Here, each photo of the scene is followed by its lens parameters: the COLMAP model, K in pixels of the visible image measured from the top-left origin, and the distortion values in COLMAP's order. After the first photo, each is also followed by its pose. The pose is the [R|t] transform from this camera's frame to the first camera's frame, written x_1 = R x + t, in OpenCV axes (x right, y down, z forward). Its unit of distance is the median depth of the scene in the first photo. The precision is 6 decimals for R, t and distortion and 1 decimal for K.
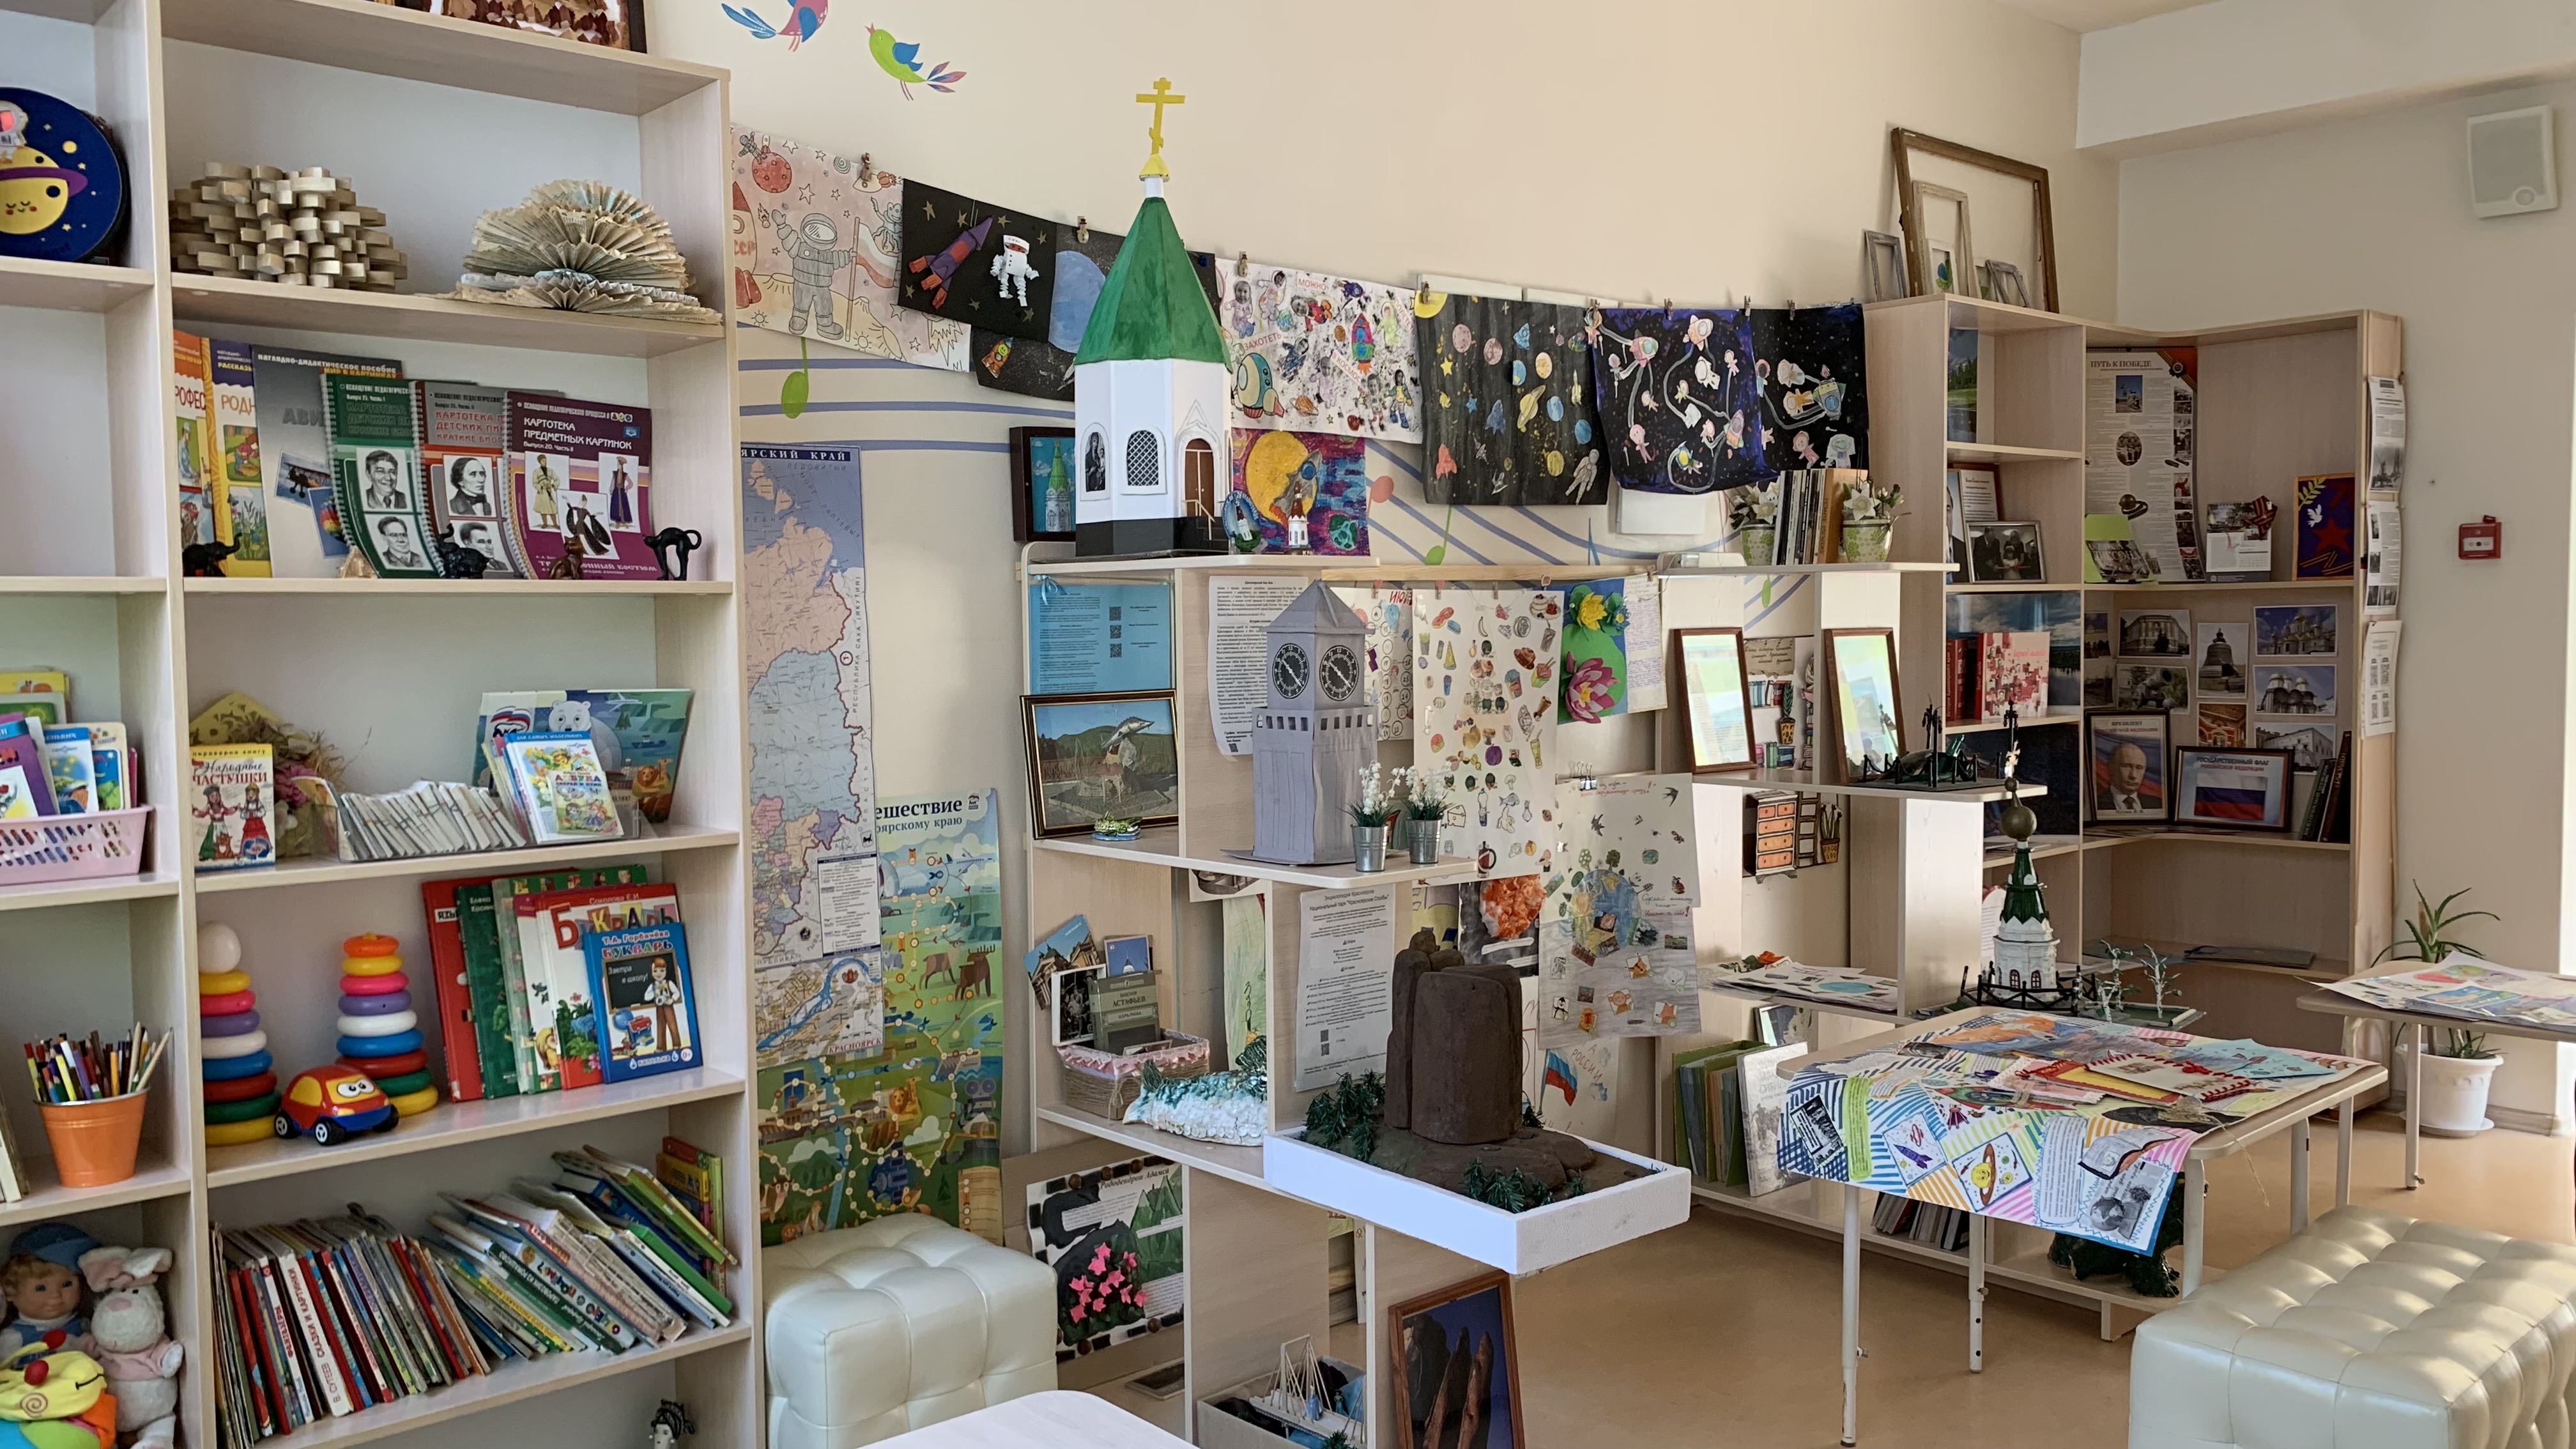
lens RADIAL K [[1967.1, 0, 1264.5], [0, 1967.1, 733.6], [0, 0, 1]] dist [0.071250, -0.122324]
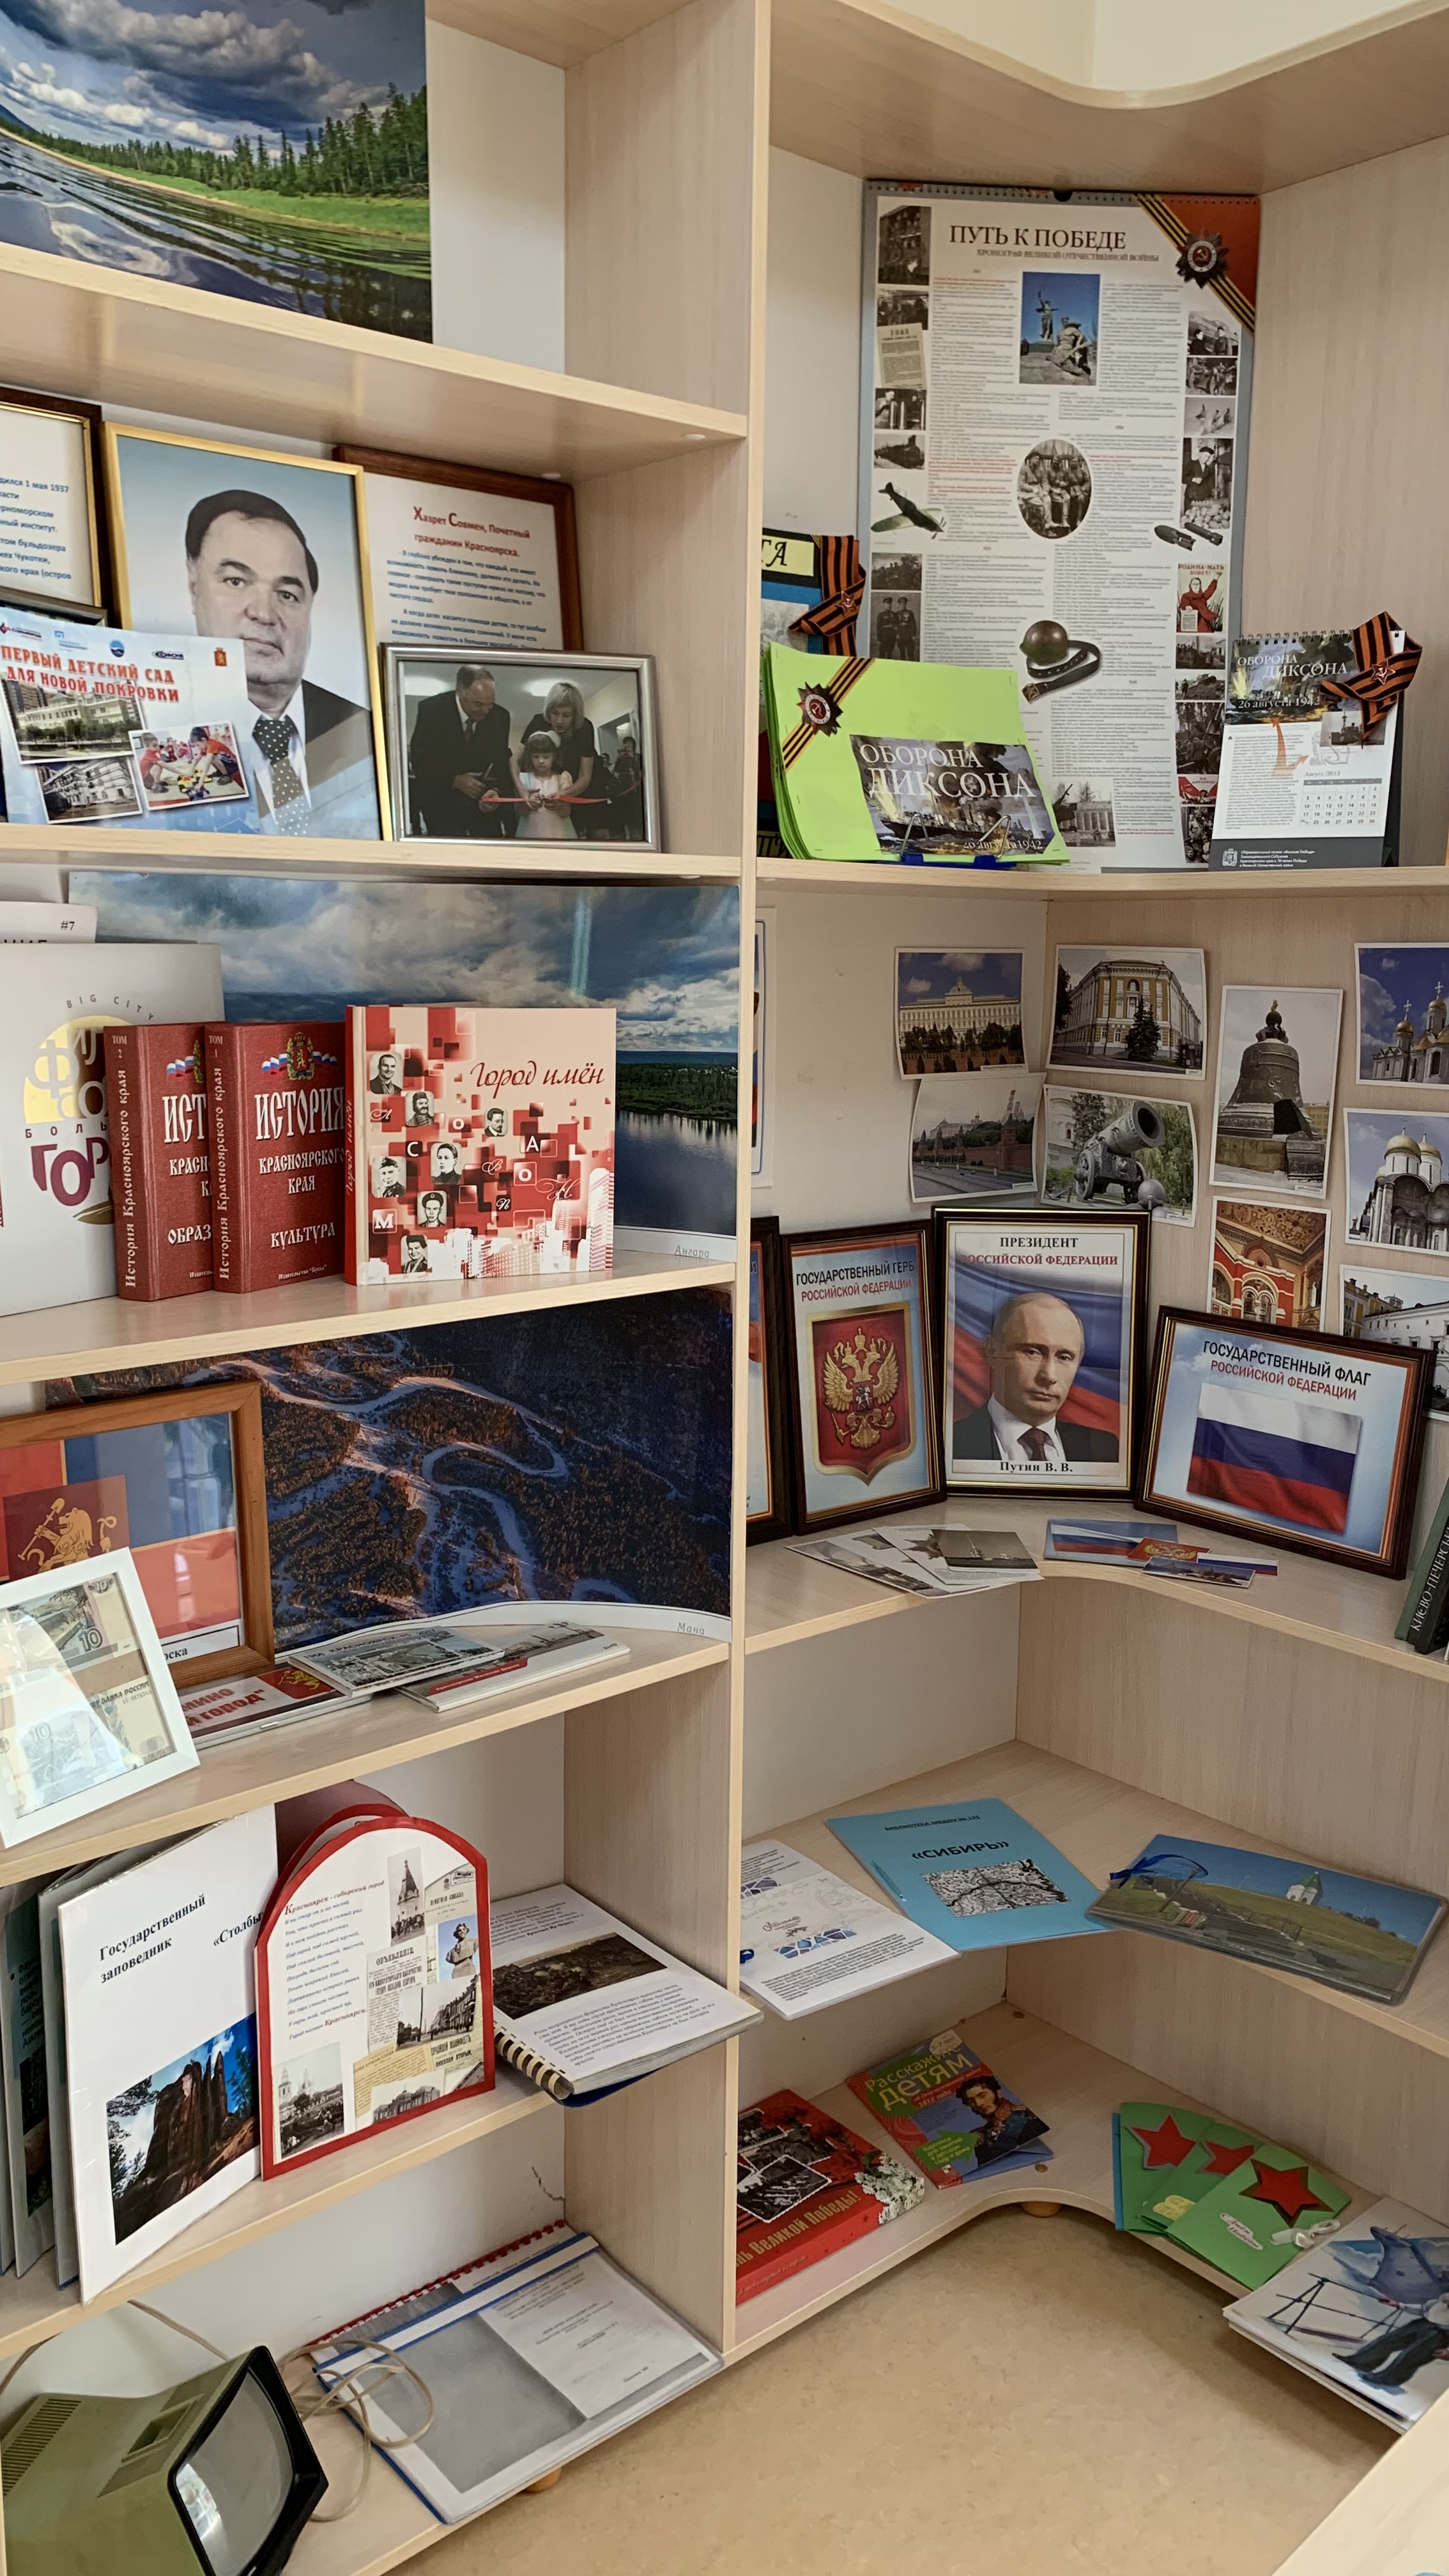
lens RADIAL K [[1967.1, 0, 668.5], [0, 1967.1, 1264.7], [0, 0, 1]] dist [0.071250, -0.122324]
pose [[0.999473, 0.029311, -0.013941, 0.543711], [-0.027700, 0.994153, 0.104367, -0.057802], [0.016919, -0.103926, 0.994441, 0.910600]]
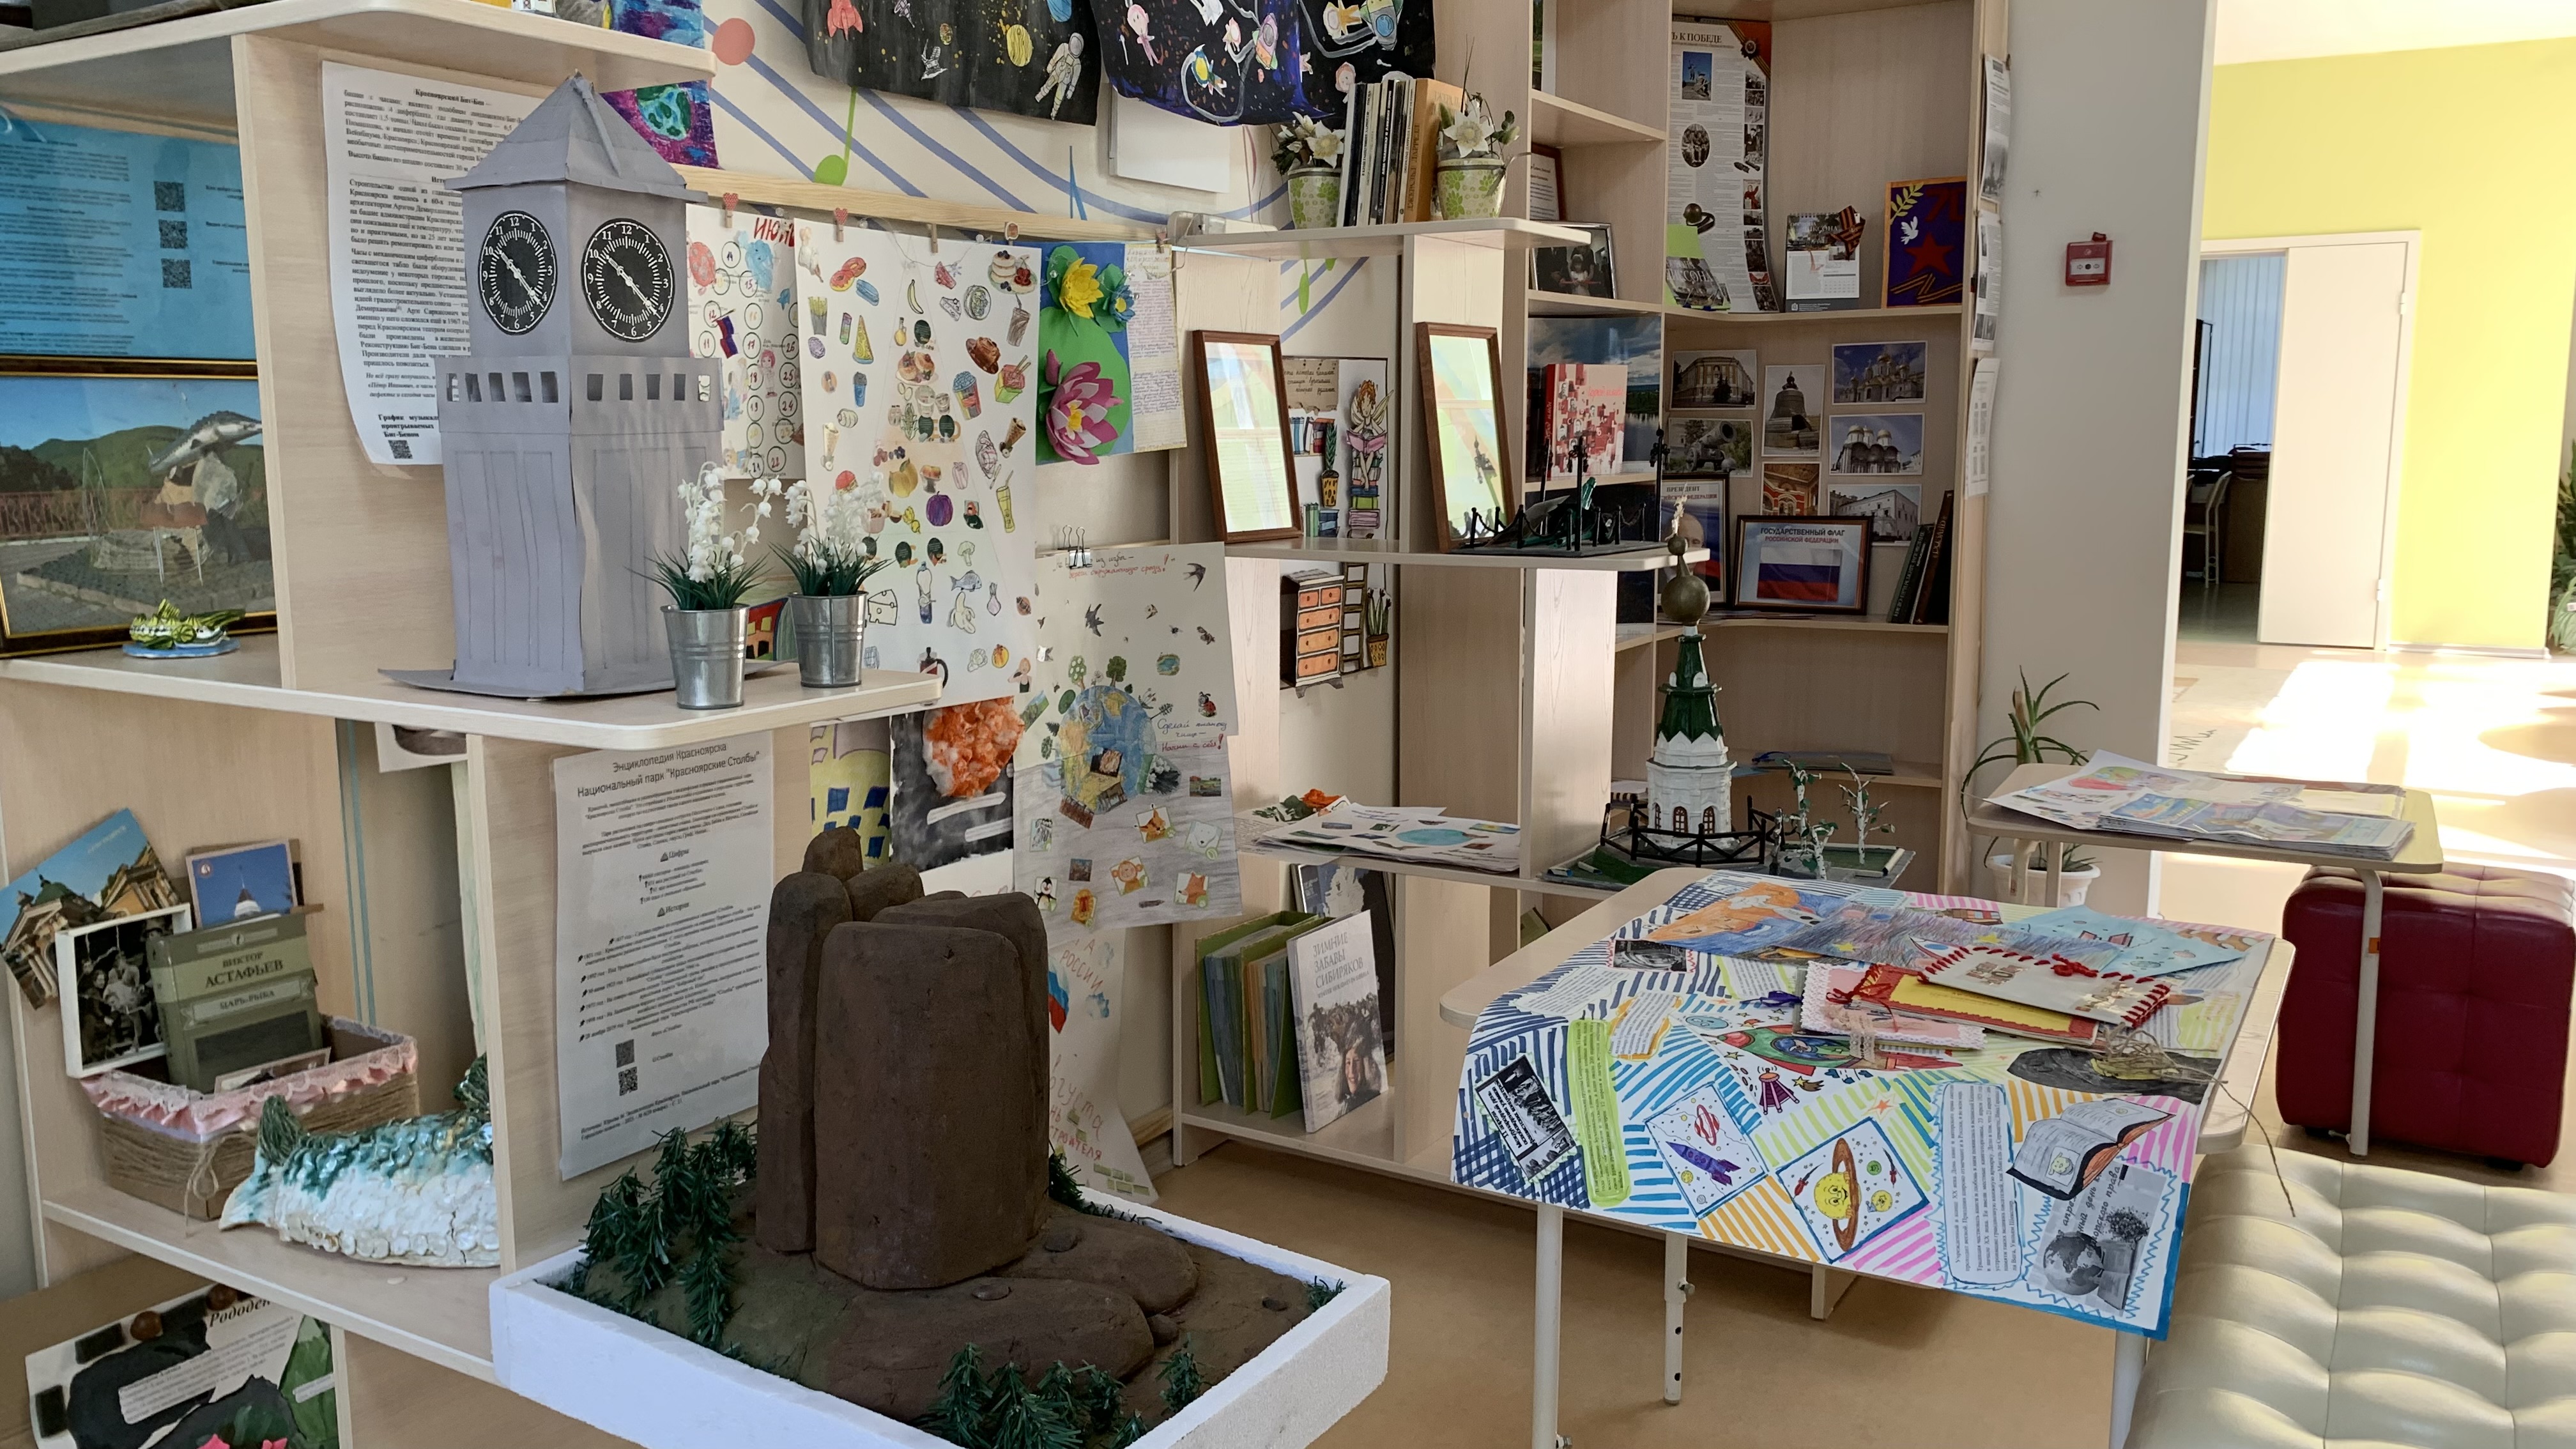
lens RADIAL K [[1967.1, 0, 1257.0], [0, 1967.1, 721.9], [0, 0, 1]] dist [0.071250, -0.122324]
pose [[0.956643, -0.036705, 0.288943, 0.030858], [0.011417, 0.995991, 0.088724, 0.024659], [-0.291041, -0.081578, 0.953226, 0.378795]]
